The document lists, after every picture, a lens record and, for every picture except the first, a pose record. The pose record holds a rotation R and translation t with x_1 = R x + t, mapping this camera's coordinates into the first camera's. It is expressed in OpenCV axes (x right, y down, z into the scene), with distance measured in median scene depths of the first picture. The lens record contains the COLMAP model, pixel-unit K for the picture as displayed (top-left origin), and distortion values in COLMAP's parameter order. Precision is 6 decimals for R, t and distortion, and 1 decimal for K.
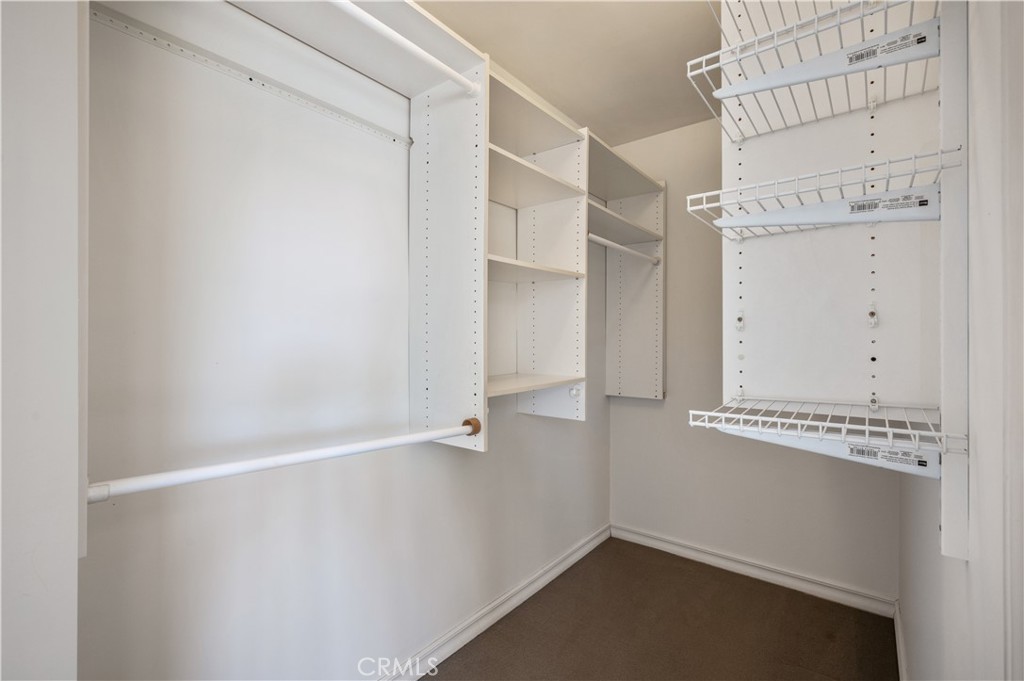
lens RADIAL K [[472.7, 0, 514.9], [0, 472.7, 340.1], [0, 0, 1]] dist [-0.001734, 0.000269]
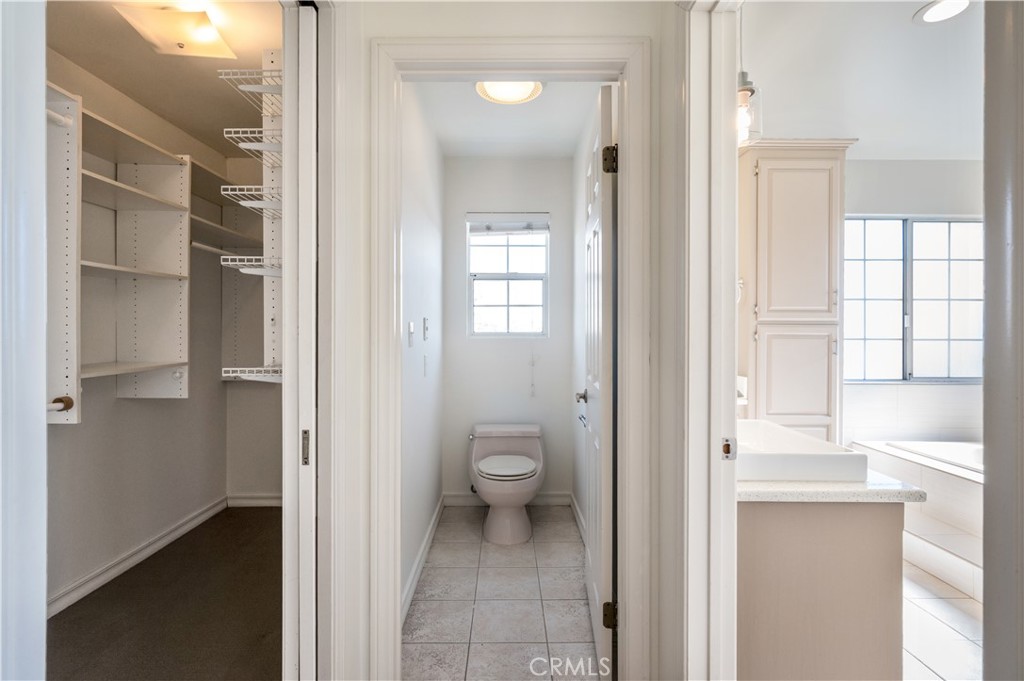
lens RADIAL K [[472.7, 0, 497.0], [0, 472.7, 333.9], [0, 0, 1]] dist [-0.001734, 0.000269]
pose [[0.785871, -0.001990, 0.618387, 0.023049], [-0.001645, 0.999985, 0.005309, -0.000721], [-0.618388, -0.005189, 0.785856, -0.436661]]
